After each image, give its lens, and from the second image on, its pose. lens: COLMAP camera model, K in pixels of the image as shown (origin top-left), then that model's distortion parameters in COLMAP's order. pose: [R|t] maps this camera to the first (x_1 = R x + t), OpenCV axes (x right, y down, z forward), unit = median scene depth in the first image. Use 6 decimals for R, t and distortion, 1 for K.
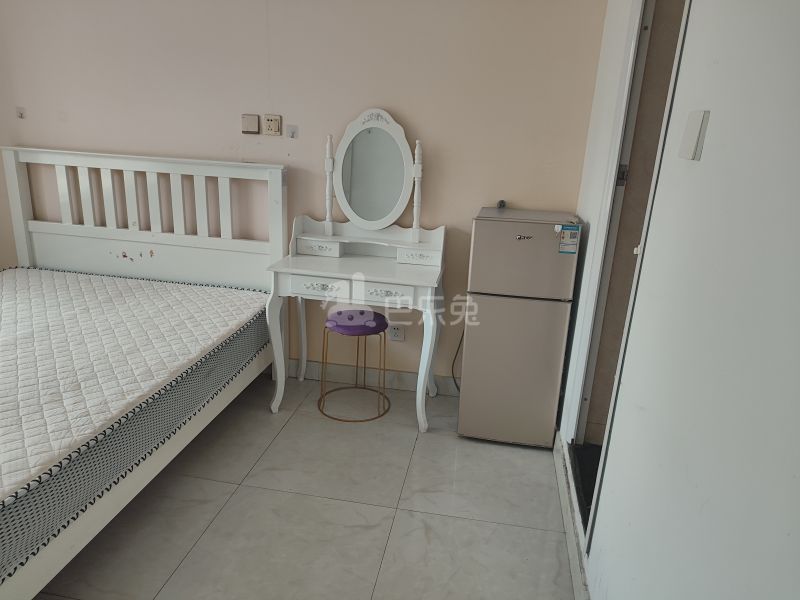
lens RADIAL K [[569.1, 0, 400.0], [0, 569.1, 300.0], [0, 0, 1]] dist [0.032531, 0.000984]
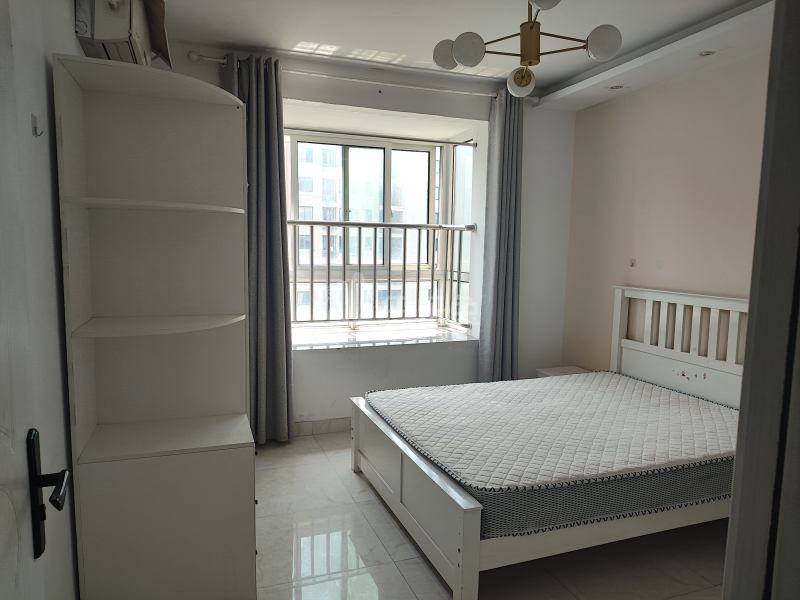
lens RADIAL K [[557.7, 0, 396.5], [0, 557.7, 318.6], [0, 0, 1]] dist [0.006753, 0.000605]
pose [[0.516739, 0.071495, -0.853153, 0.211156], [-0.244035, 0.967468, -0.066733, 0.035575], [0.820627, 0.242683, 0.517375, -0.131988]]
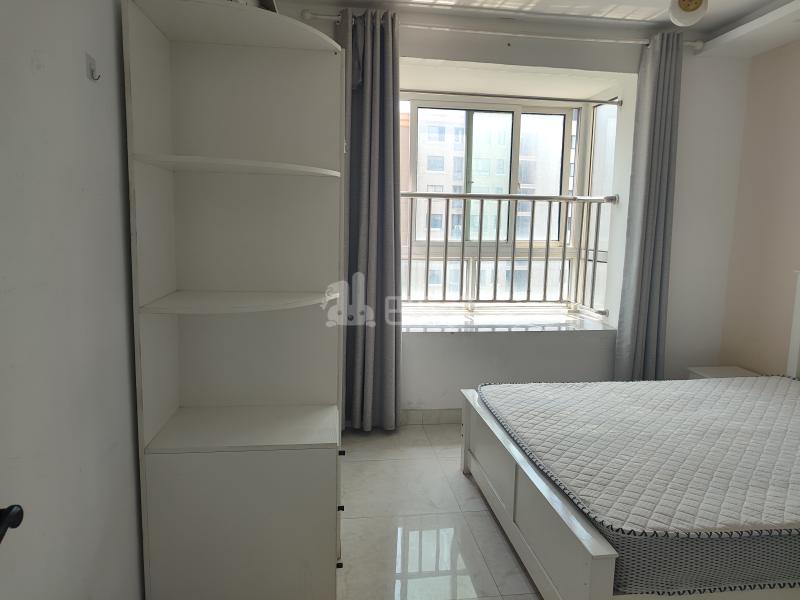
lens RADIAL K [[571.9, 0, 400.0], [0, 571.9, 300.0], [0, 0, 1]] dist [-0.005945, -0.006798]
pose [[0.321573, 0.088651, -0.942726, 0.111937], [-0.285847, 0.958247, -0.007395, 0.021048], [0.902708, 0.271853, 0.333487, -0.059935]]
